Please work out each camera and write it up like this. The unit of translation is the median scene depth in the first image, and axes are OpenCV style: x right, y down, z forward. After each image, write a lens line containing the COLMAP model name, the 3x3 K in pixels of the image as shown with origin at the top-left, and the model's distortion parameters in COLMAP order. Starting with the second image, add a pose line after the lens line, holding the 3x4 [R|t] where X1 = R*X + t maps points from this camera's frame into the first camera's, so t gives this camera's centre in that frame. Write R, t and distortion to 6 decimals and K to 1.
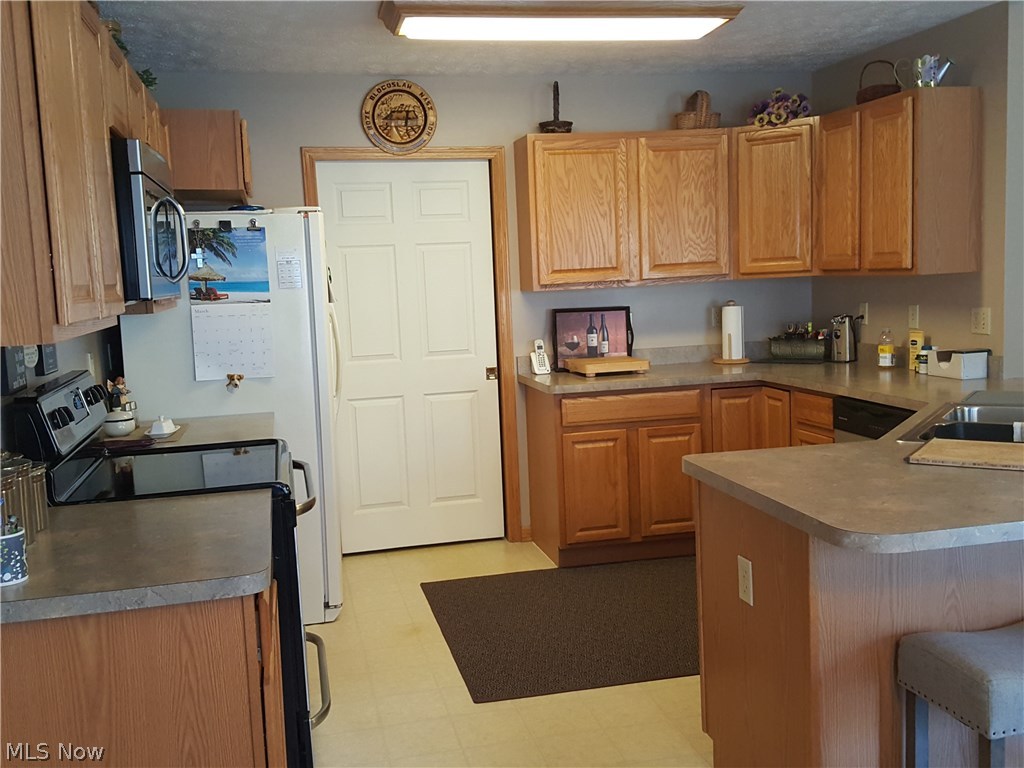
lens RADIAL K [[1042.3, 0, 512.0], [0, 1042.3, 384.0], [0, 0, 1]] dist [0.191484, -0.216768]
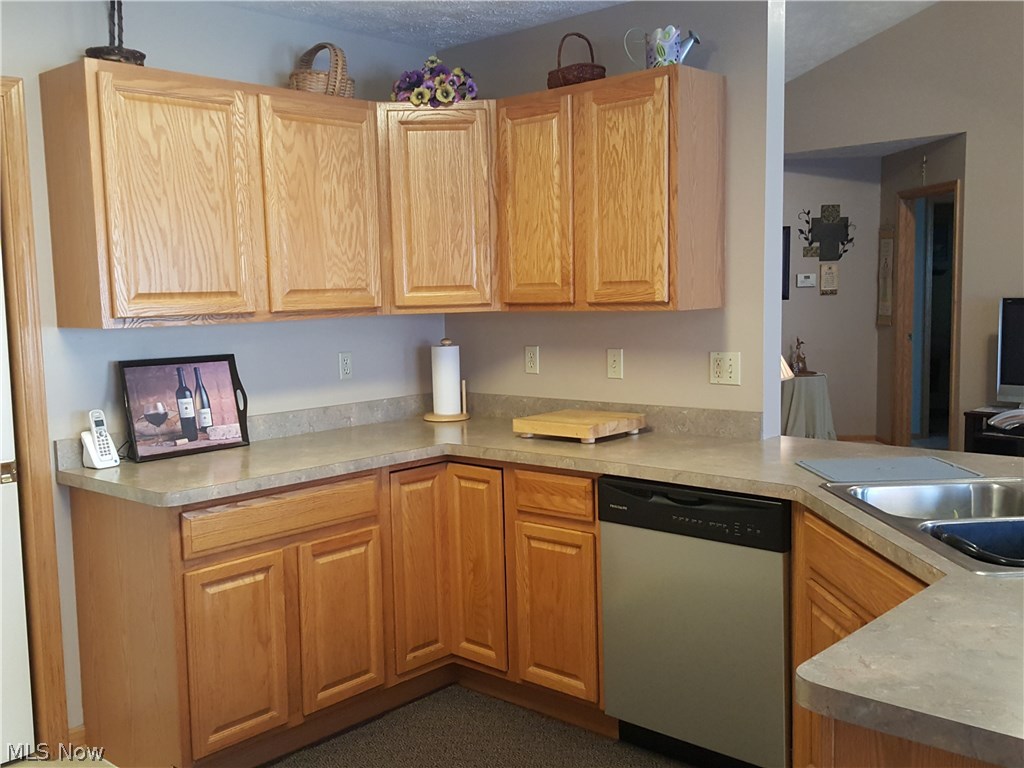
lens RADIAL K [[1005.7, 0, 500.3], [0, 1005.7, 389.4], [0, 0, 1]] dist [0.189575, -0.344719]
pose [[0.825725, -0.033412, 0.563082, -0.119413], [0.051736, 0.998523, -0.016617, -0.034462], [-0.561695, 0.042853, 0.826234, 0.407136]]
